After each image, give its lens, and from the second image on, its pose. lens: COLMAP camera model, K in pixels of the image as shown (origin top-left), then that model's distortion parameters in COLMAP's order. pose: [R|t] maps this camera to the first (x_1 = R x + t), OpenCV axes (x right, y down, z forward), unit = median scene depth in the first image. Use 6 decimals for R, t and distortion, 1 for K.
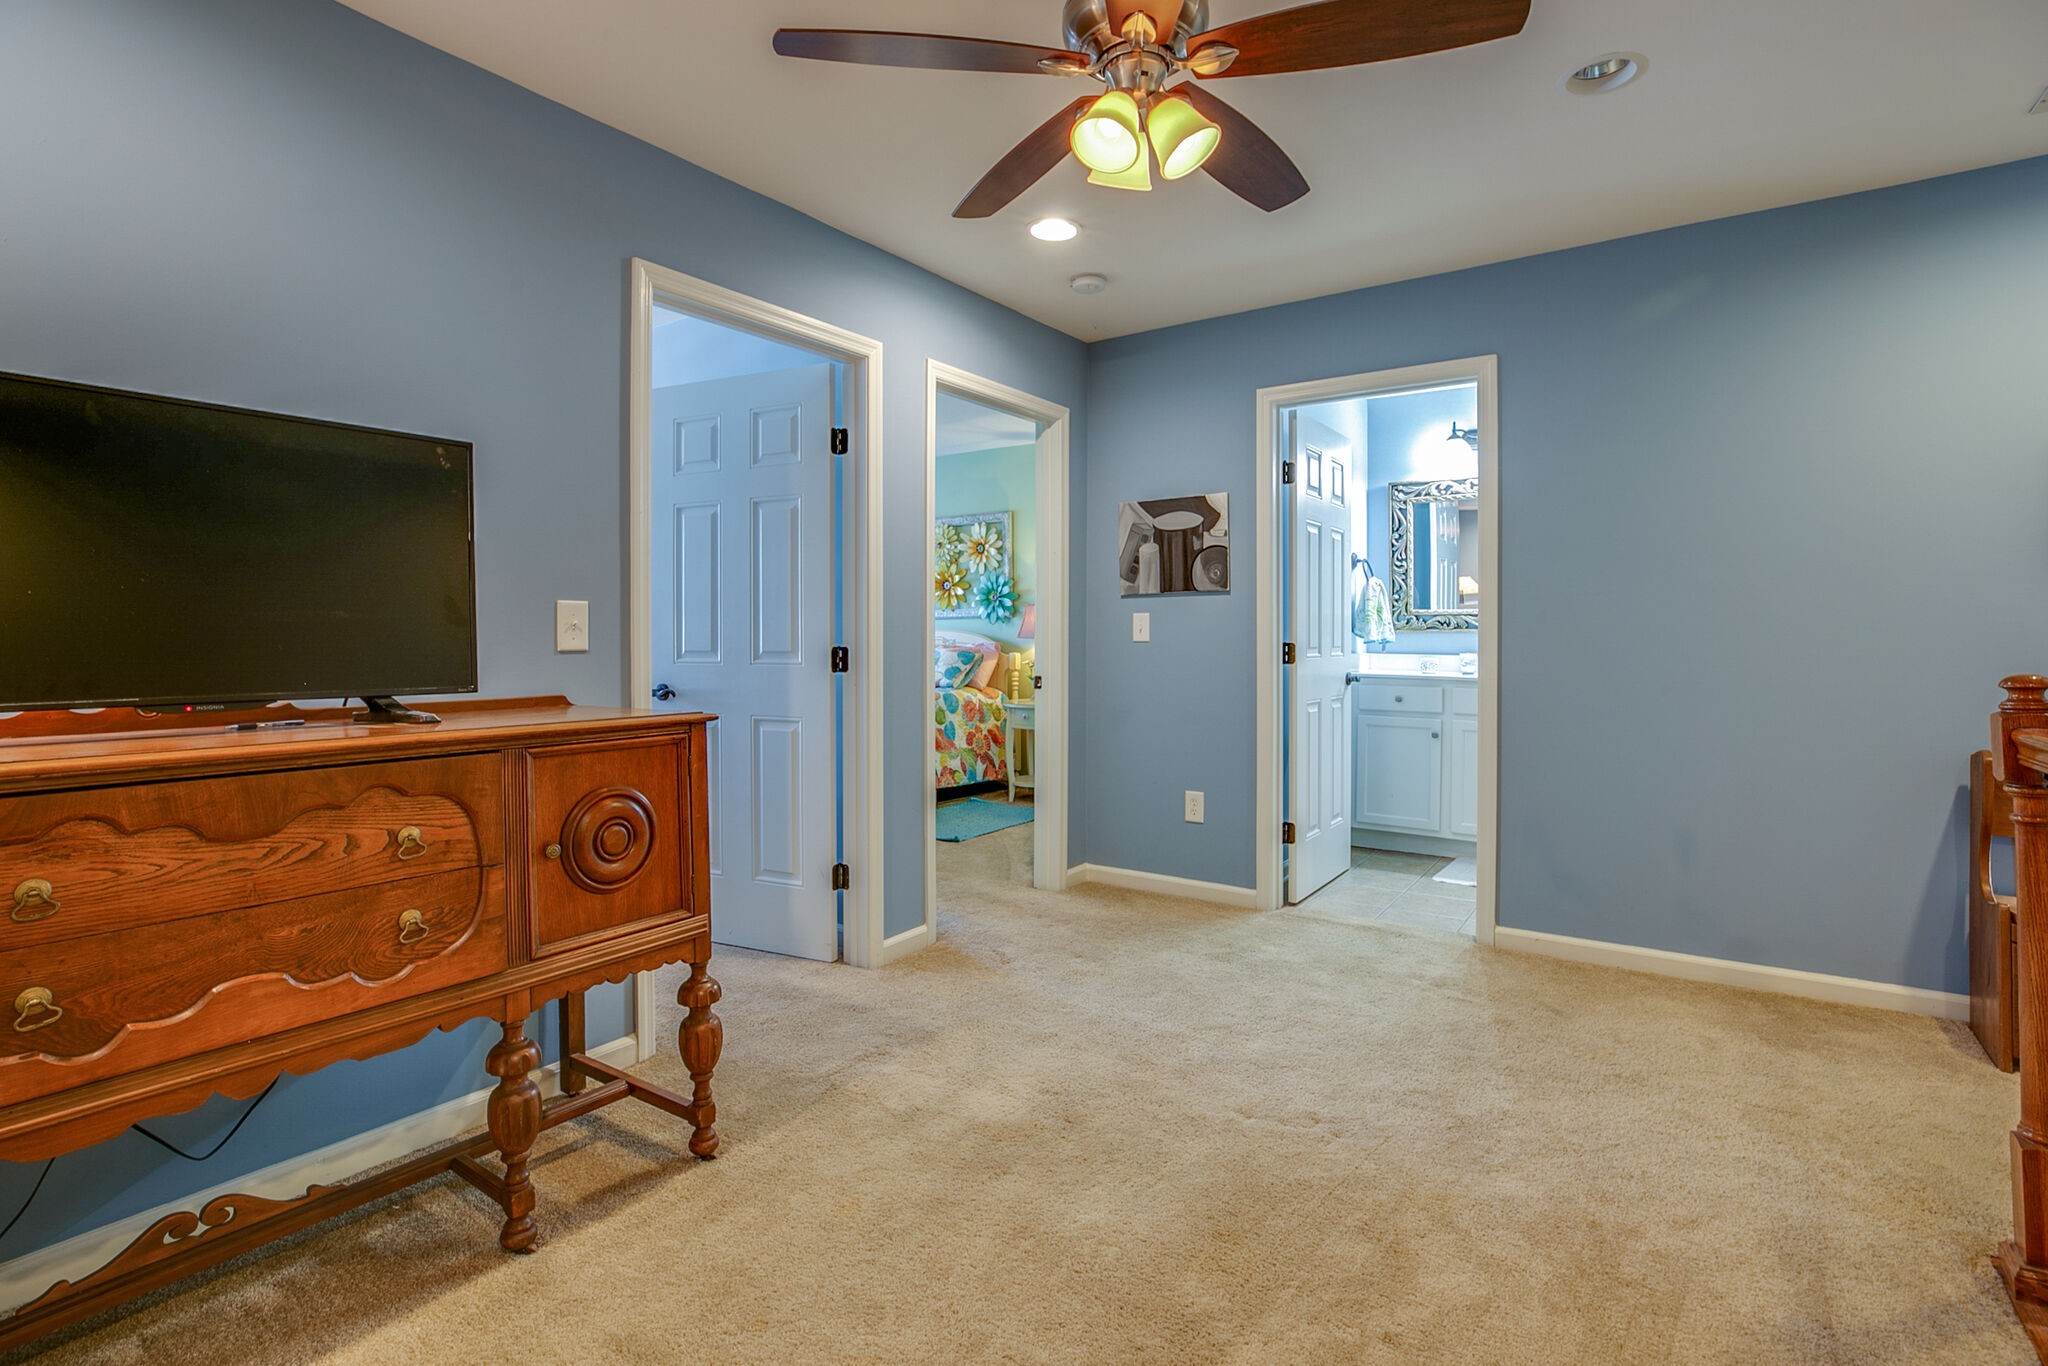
lens RADIAL K [[973.4, 0, 1025.9], [0, 973.4, 637.2], [0, 0, 1]] dist [-0.001381, 0.000038]
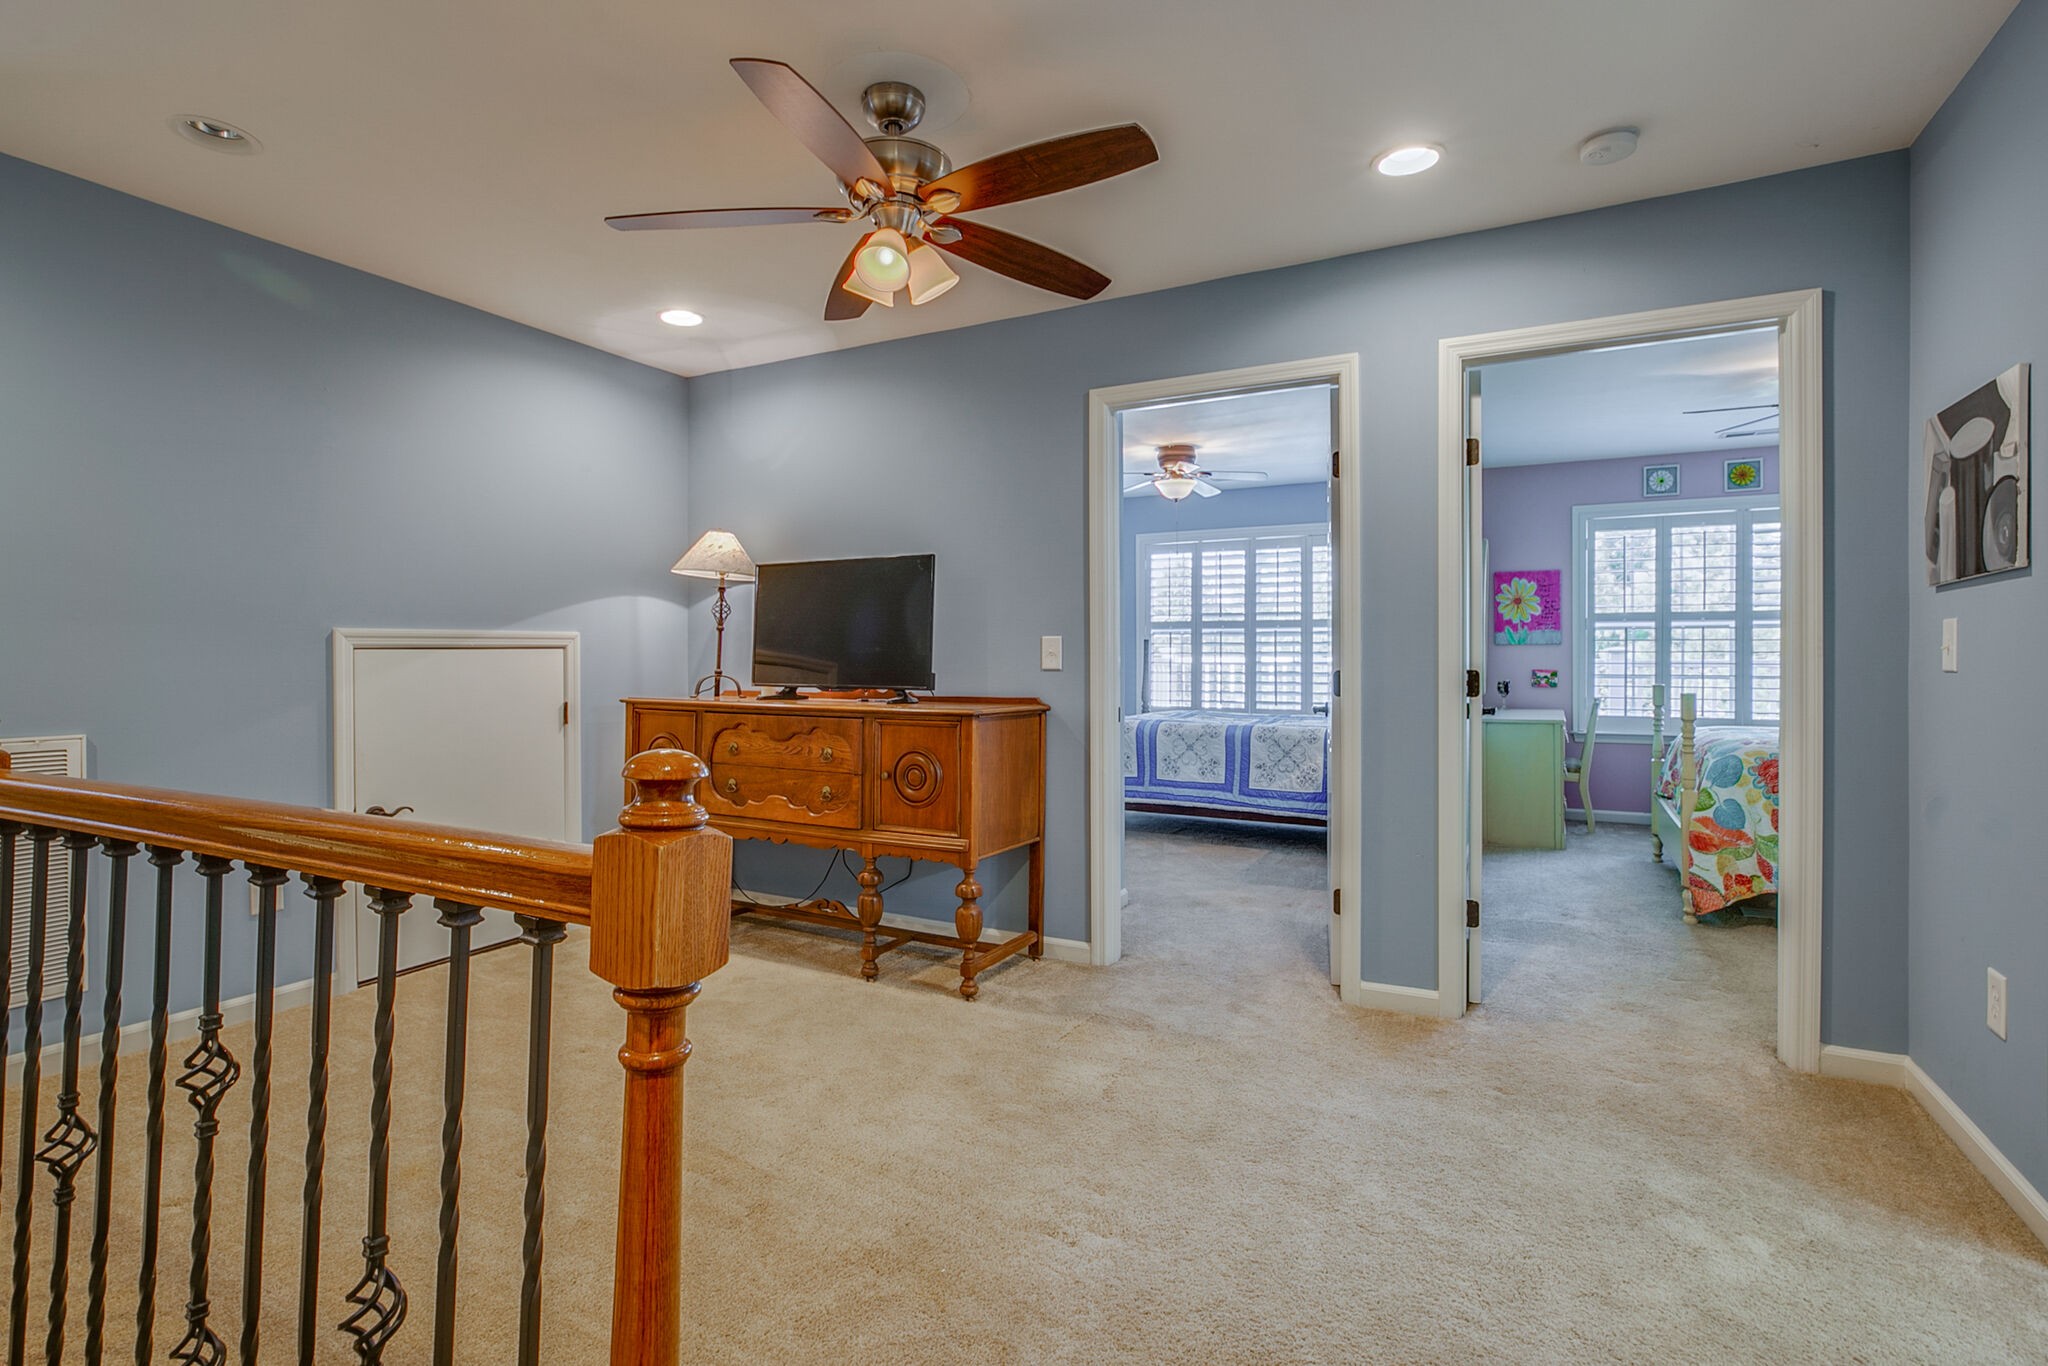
lens RADIAL K [[962.8, 0, 999.6], [0, 962.8, 655.1], [0, 0, 1]] dist [-0.000910, 0.000317]
pose [[0.122762, -0.000454, -0.992436, 0.745738], [-0.000779, 1.000000, -0.000553, -0.005598], [0.992436, 0.000841, 0.122761, 0.538876]]
